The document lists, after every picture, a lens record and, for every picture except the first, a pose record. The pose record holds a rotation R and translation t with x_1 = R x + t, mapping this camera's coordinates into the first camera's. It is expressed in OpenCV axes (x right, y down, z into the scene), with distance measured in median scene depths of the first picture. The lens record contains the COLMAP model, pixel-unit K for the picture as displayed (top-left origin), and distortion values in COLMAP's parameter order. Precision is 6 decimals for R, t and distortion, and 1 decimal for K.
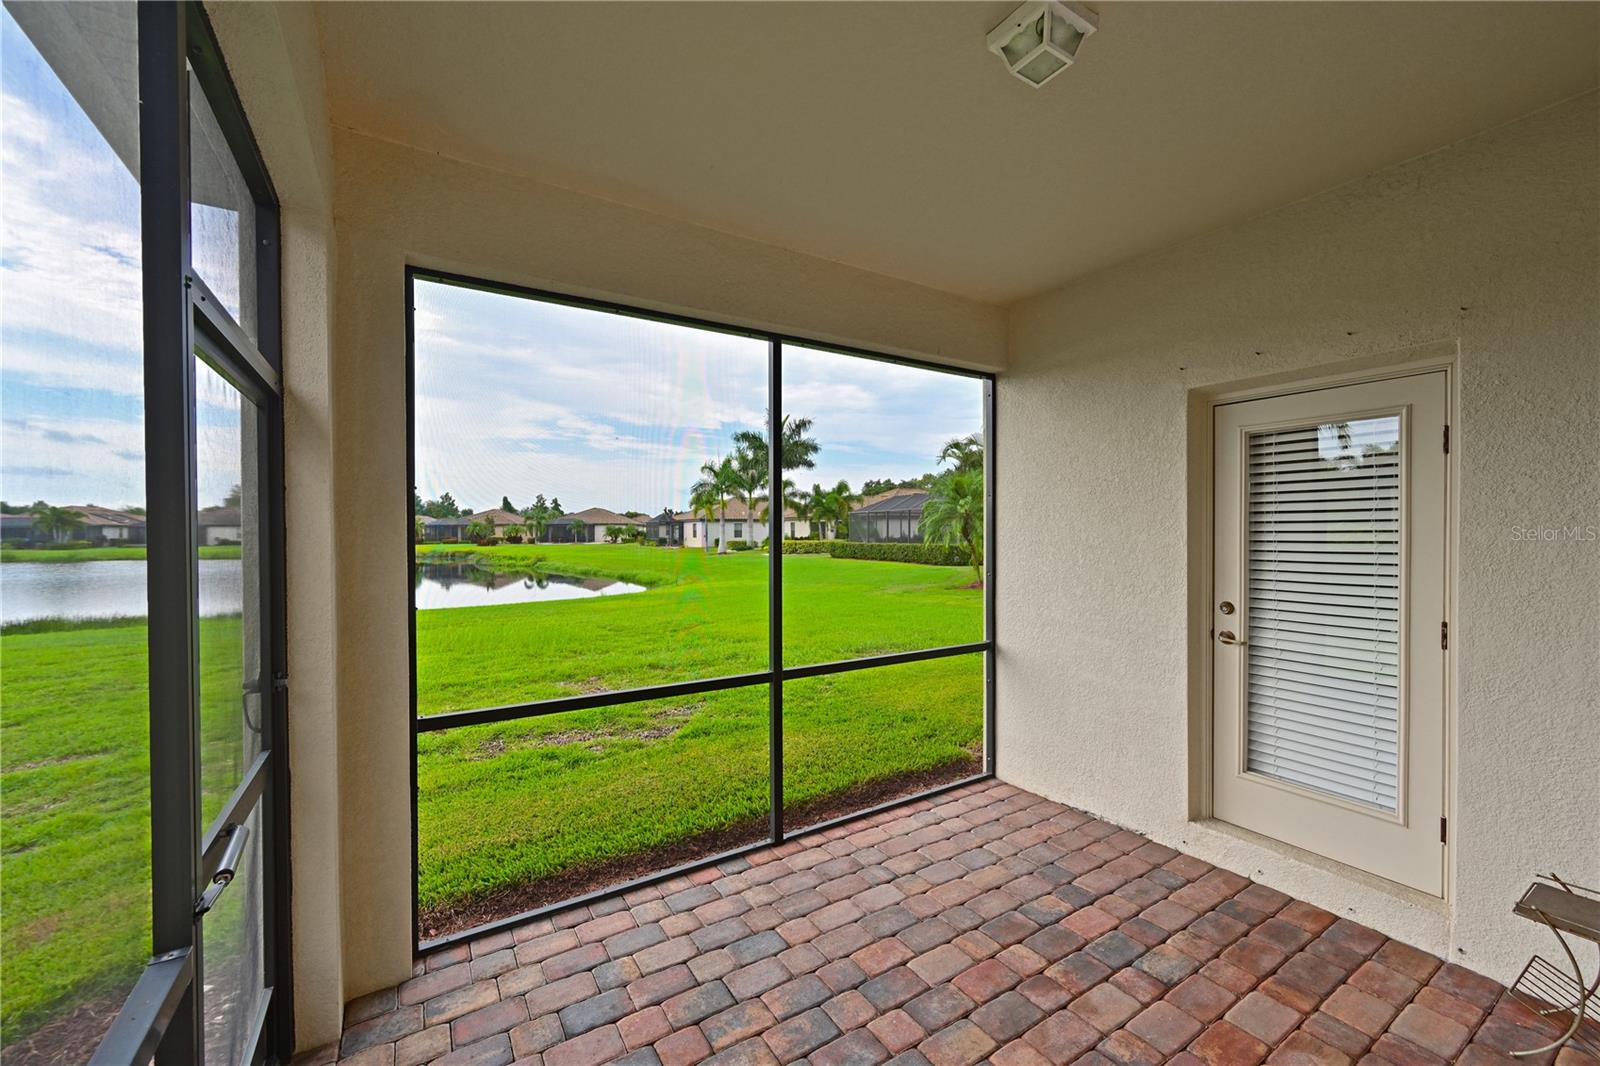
lens RADIAL K [[629.7, 0, 790.9], [0, 629.7, 536.7], [0, 0, 1]] dist [0.007387, -0.000468]
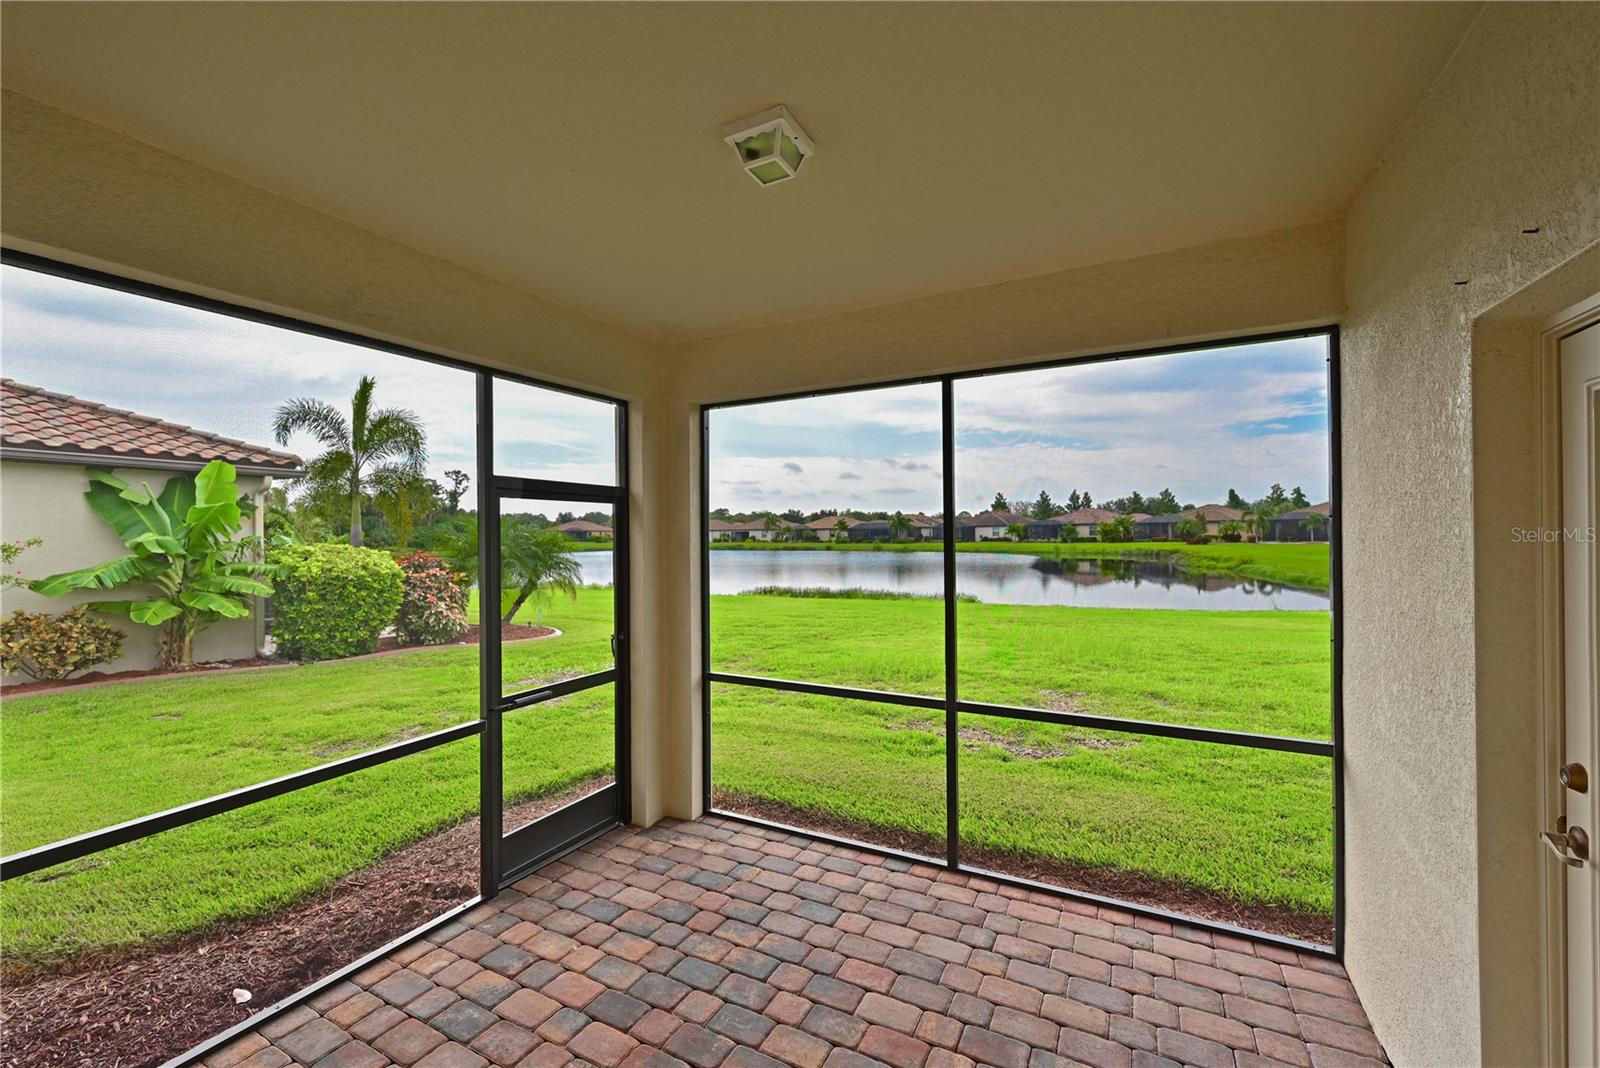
lens RADIAL K [[629.7, 0, 790.5], [0, 629.7, 534.8], [0, 0, 1]] dist [0.007387, -0.000468]
pose [[0.509607, -0.001659, -0.860405, 0.690153], [0.002927, 0.999996, -0.000194, -0.055128], [0.860402, -0.002419, 0.509610, 0.241133]]
